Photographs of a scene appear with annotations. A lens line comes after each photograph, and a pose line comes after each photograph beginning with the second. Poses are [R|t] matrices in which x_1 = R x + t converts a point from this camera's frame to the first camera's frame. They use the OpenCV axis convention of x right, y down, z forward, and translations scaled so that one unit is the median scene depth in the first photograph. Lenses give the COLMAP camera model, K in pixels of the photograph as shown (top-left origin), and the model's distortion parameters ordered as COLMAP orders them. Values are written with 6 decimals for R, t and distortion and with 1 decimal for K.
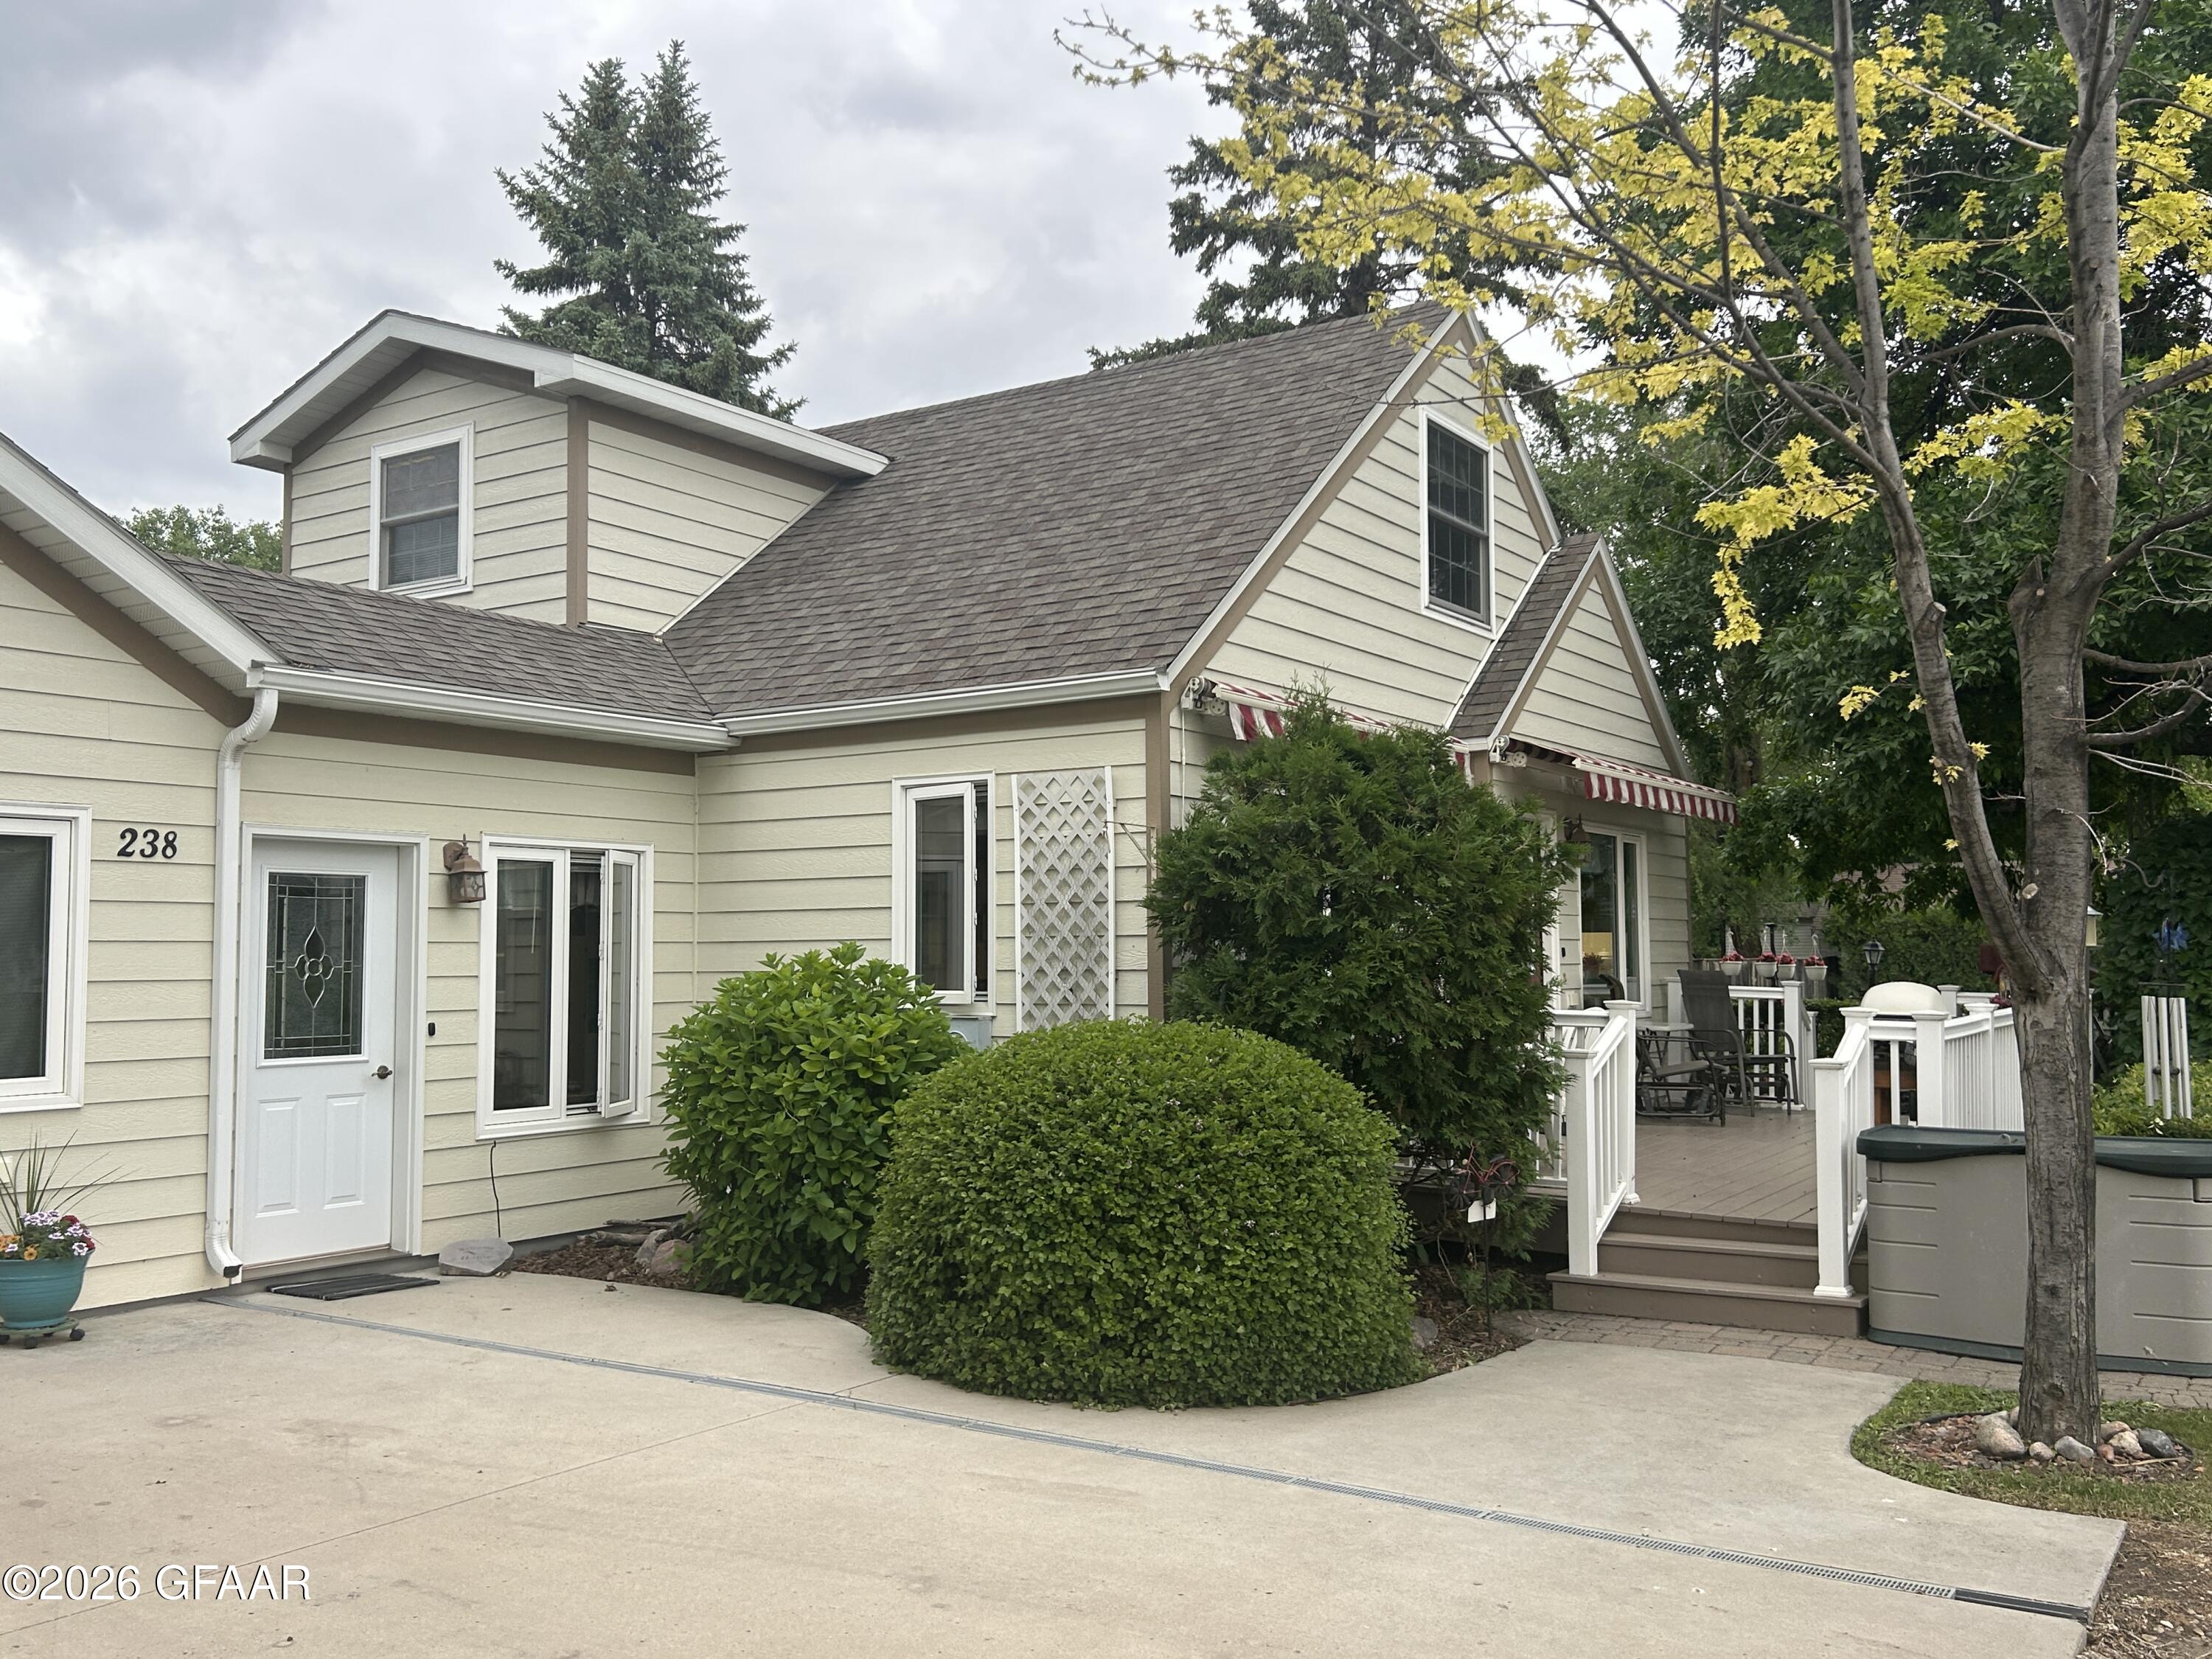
lens RADIAL K [[1910.9, 0, 1041.8], [0, 1910.9, 831.4], [0, 0, 1]] dist [-0.002863, -0.000900]
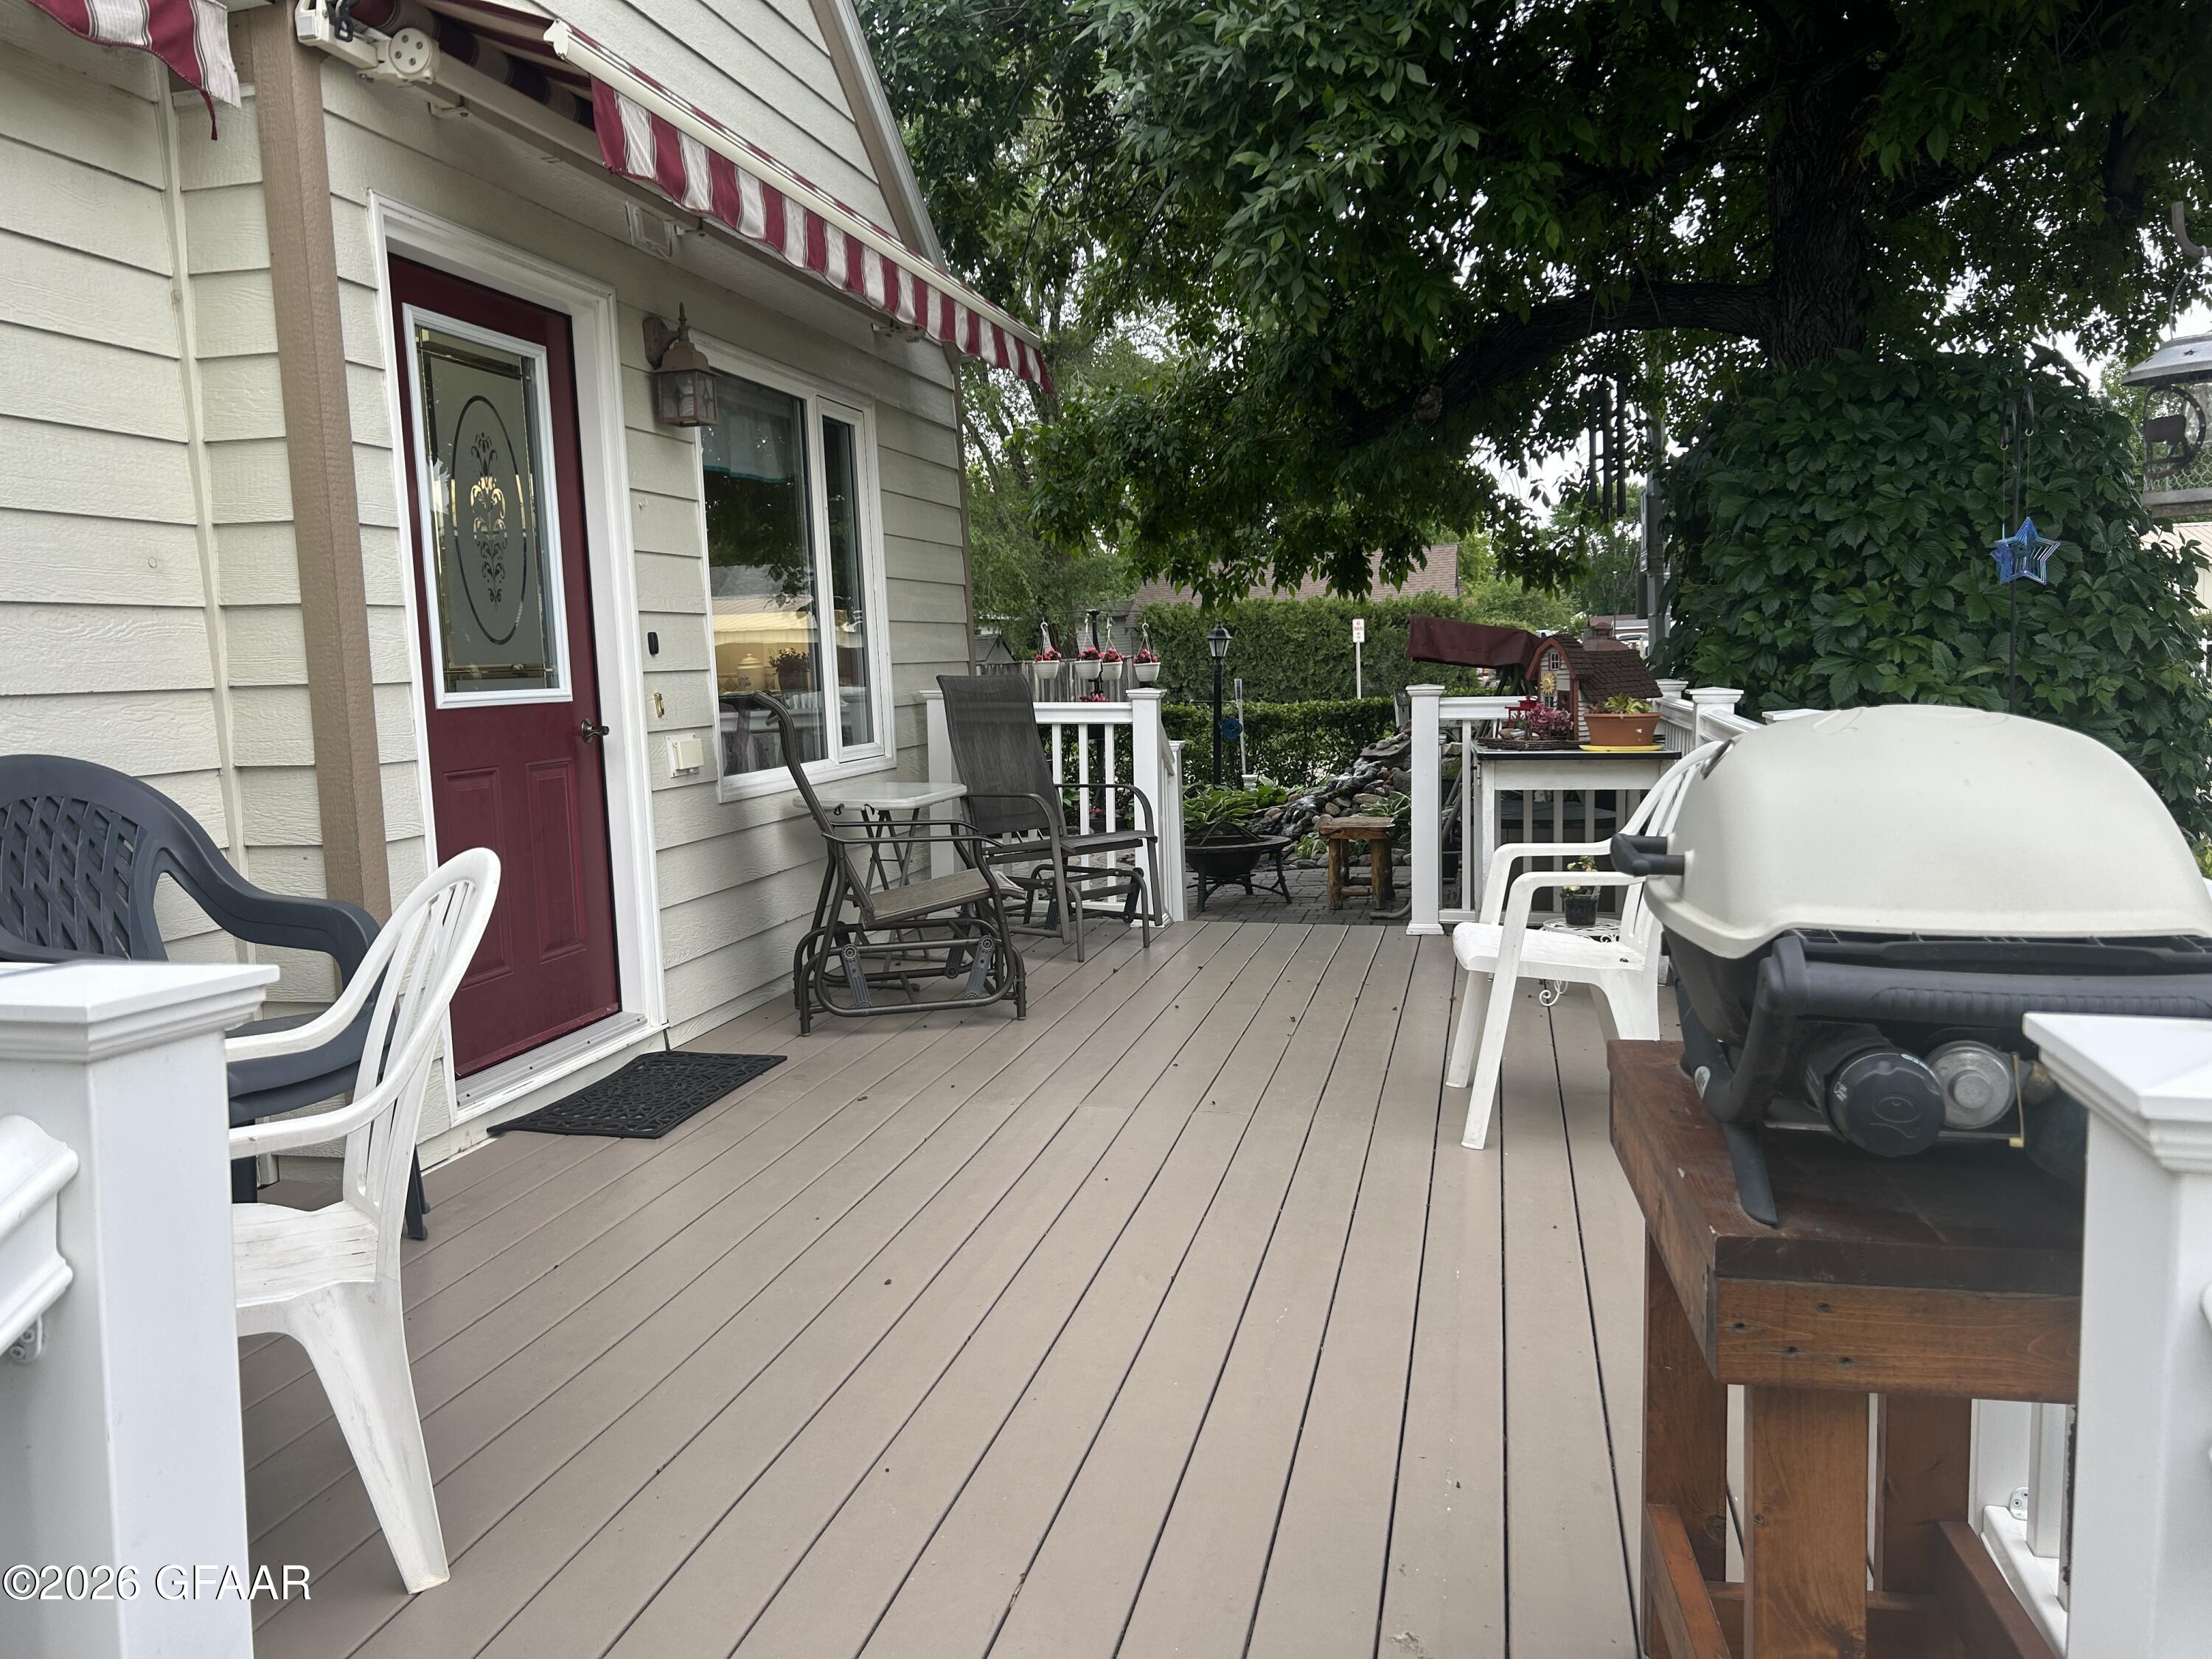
lens RADIAL K [[1669.0, 0, 1109.7], [0, 1669.0, 857.4], [0, 0, 1]] dist [0.090573, -0.139237]
pose [[0.928210, -0.076291, 0.364152, 0.134822], [0.011040, 0.983968, 0.178004, 0.026643], [-0.371894, -0.161205, 0.914171, 0.365232]]
